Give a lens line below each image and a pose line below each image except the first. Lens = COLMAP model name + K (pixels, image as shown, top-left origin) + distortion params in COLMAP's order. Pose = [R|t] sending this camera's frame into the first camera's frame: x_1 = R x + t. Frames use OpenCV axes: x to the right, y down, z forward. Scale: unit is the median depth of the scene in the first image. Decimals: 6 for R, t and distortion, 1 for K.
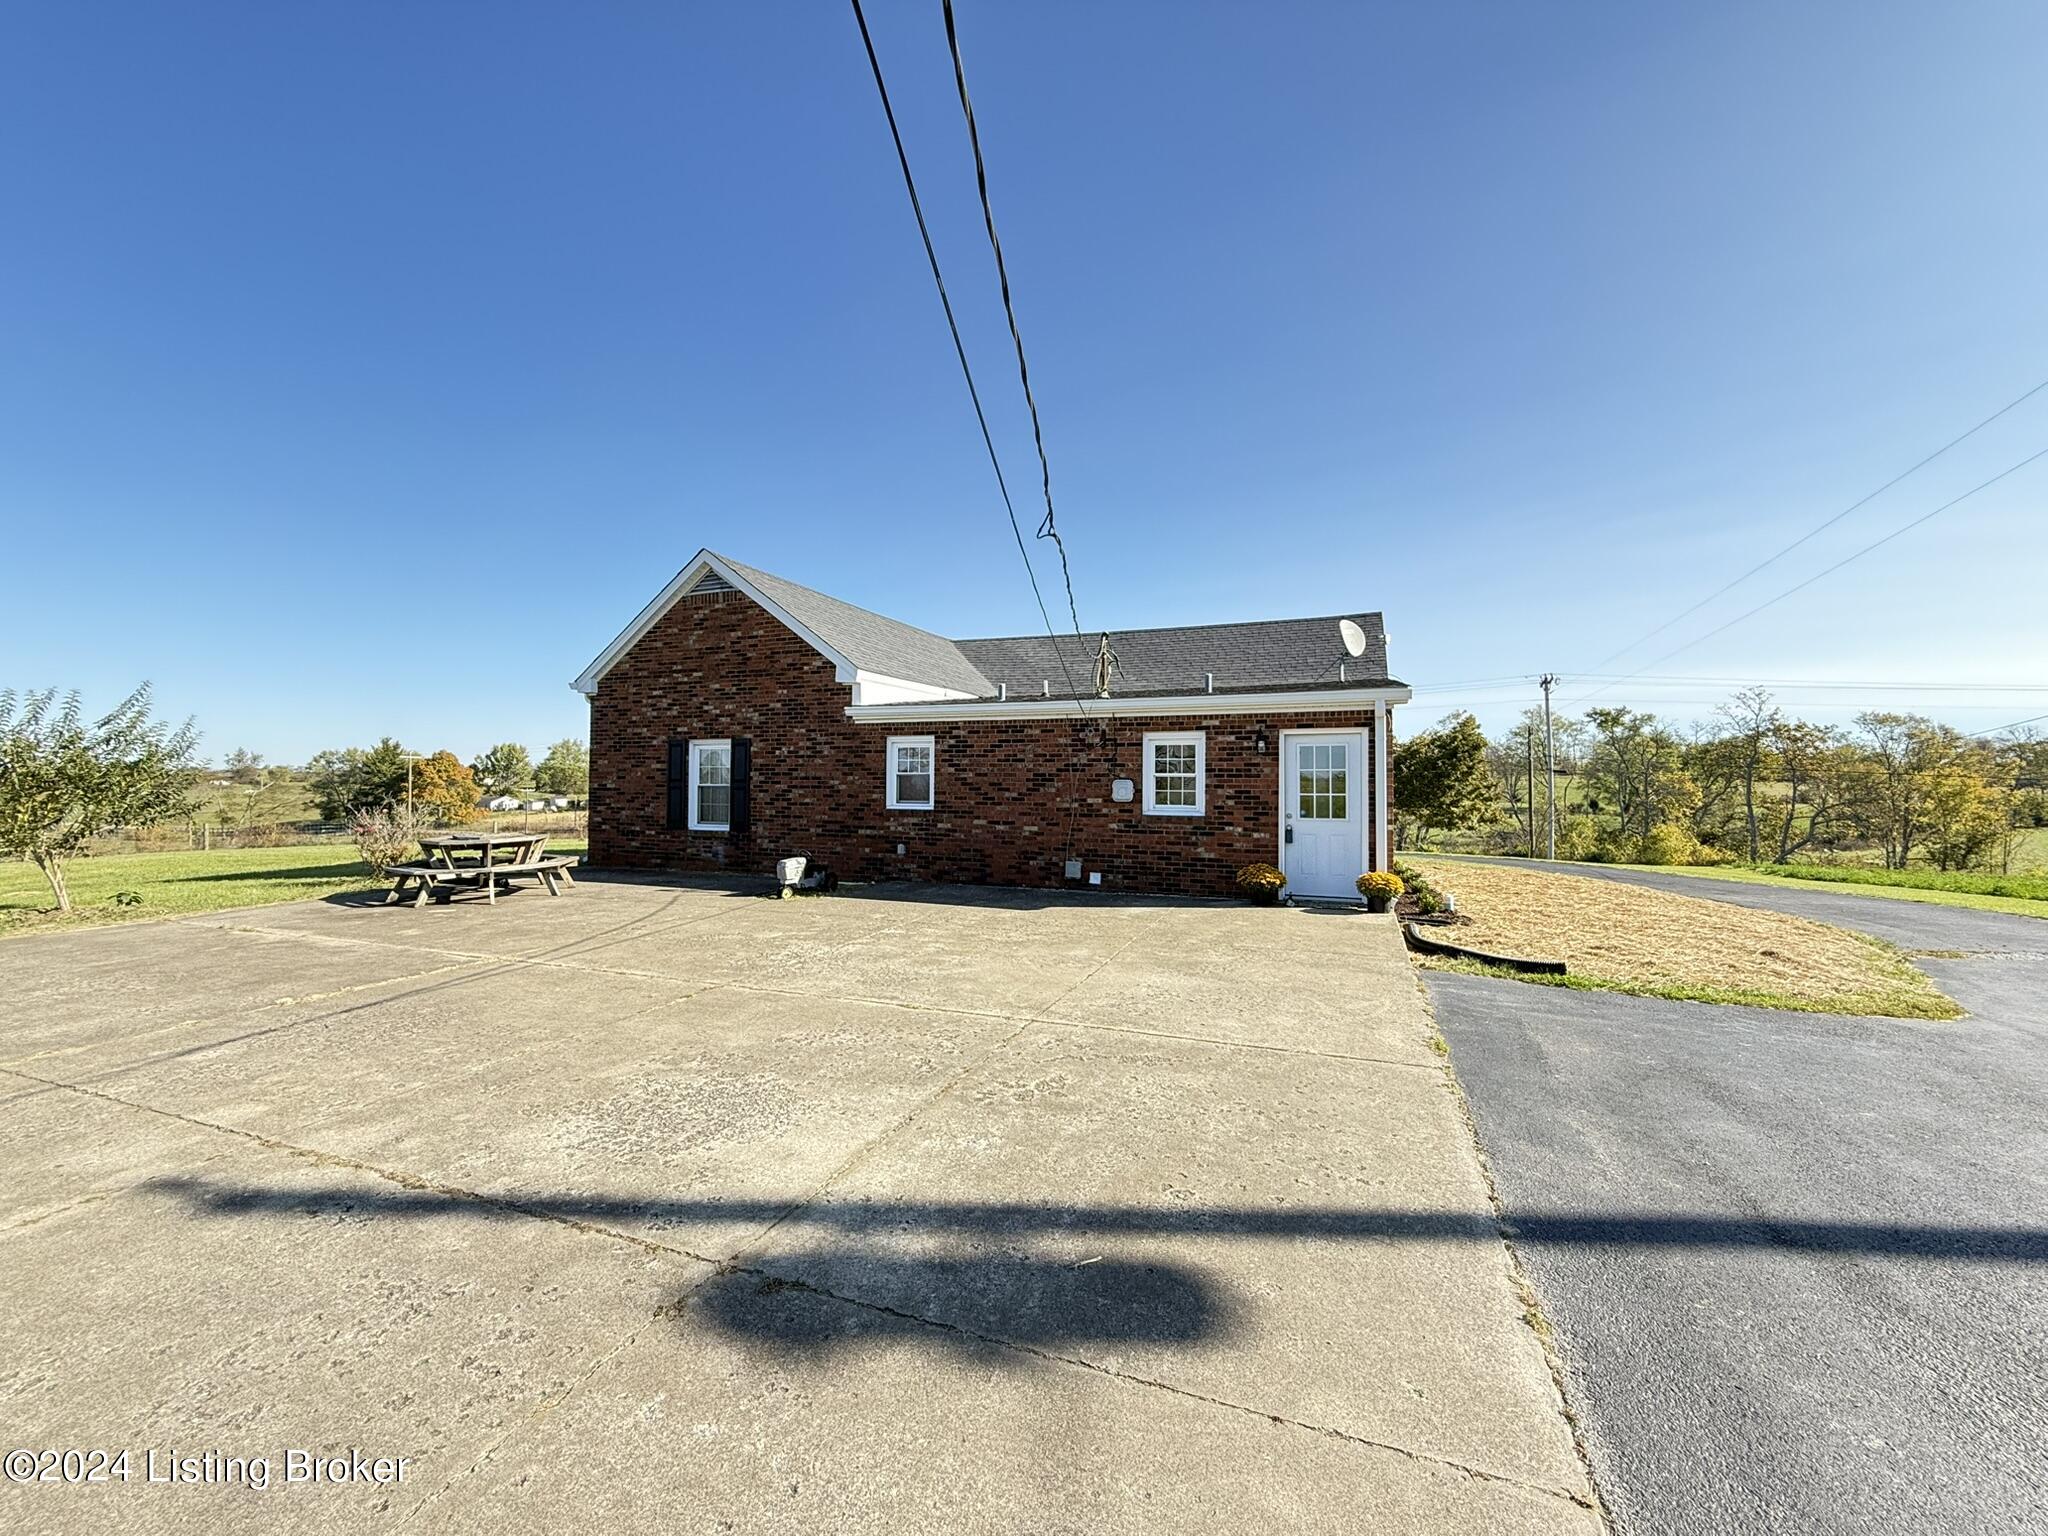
lens RADIAL K [[823.7, 0, 1018.6], [0, 823.7, 764.6], [0, 0, 1]] dist [-0.005023, 0.002149]
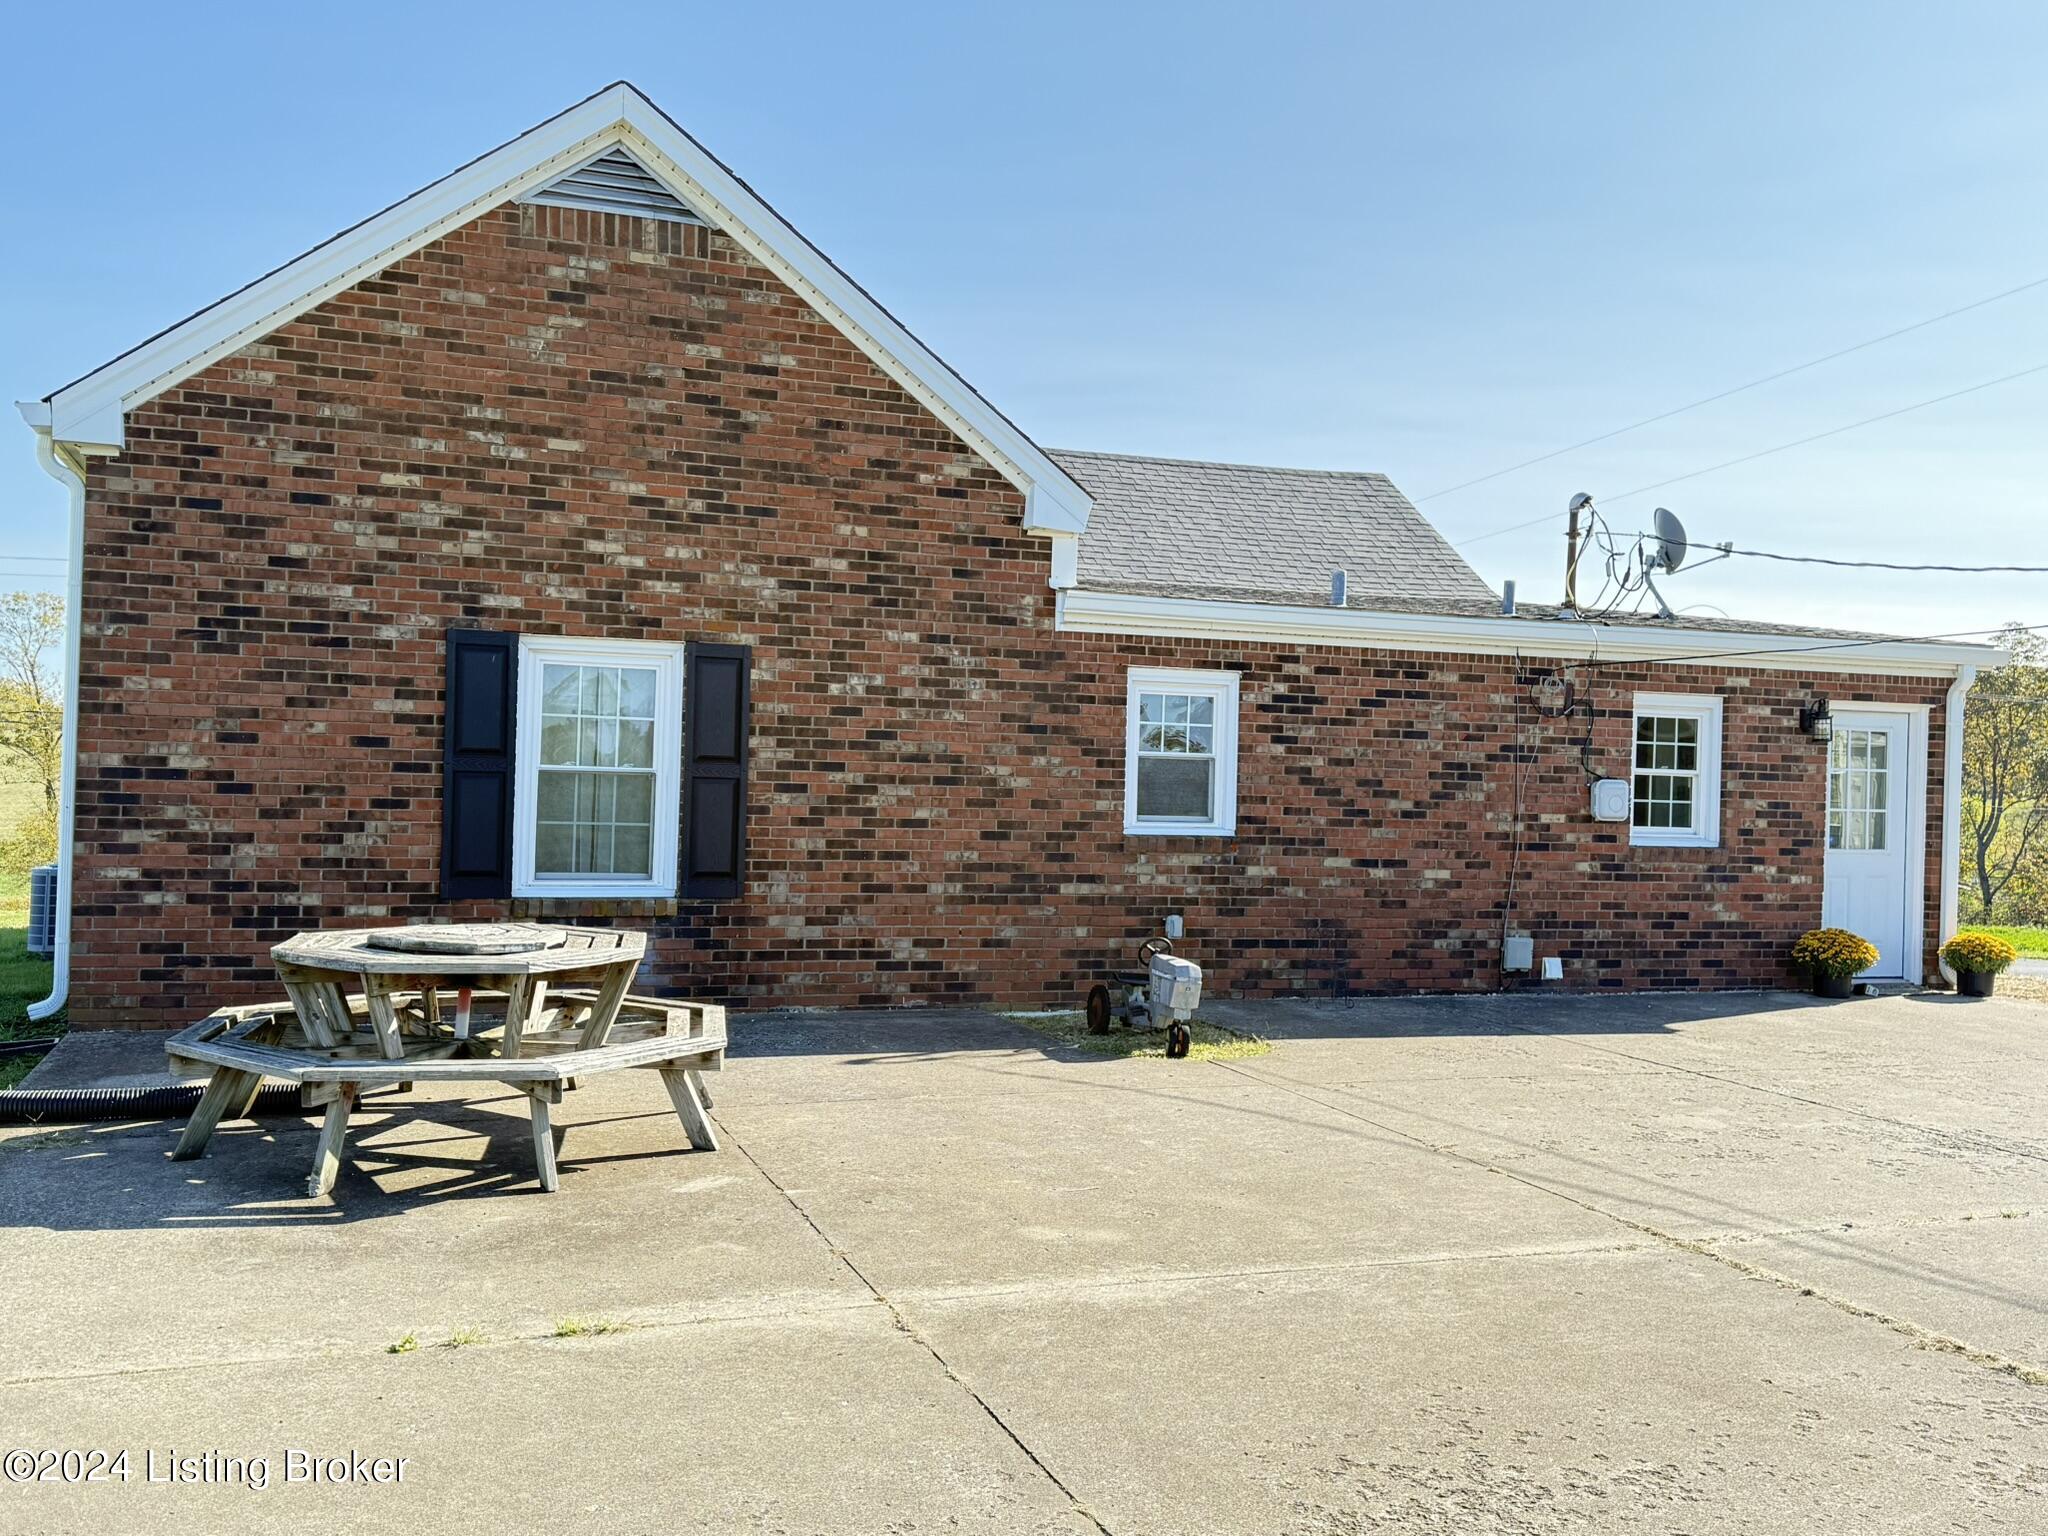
lens RADIAL K [[1828.9, 0, 1016.2], [0, 1828.9, 768.6], [0, 0, 1]] dist [0.109705, -0.126547]
pose [[0.745632, 0.016679, 0.666149, -1.082263], [-0.039256, 0.999050, 0.018926, 0.004296], [-0.665201, -0.040263, 0.745578, 0.421795]]
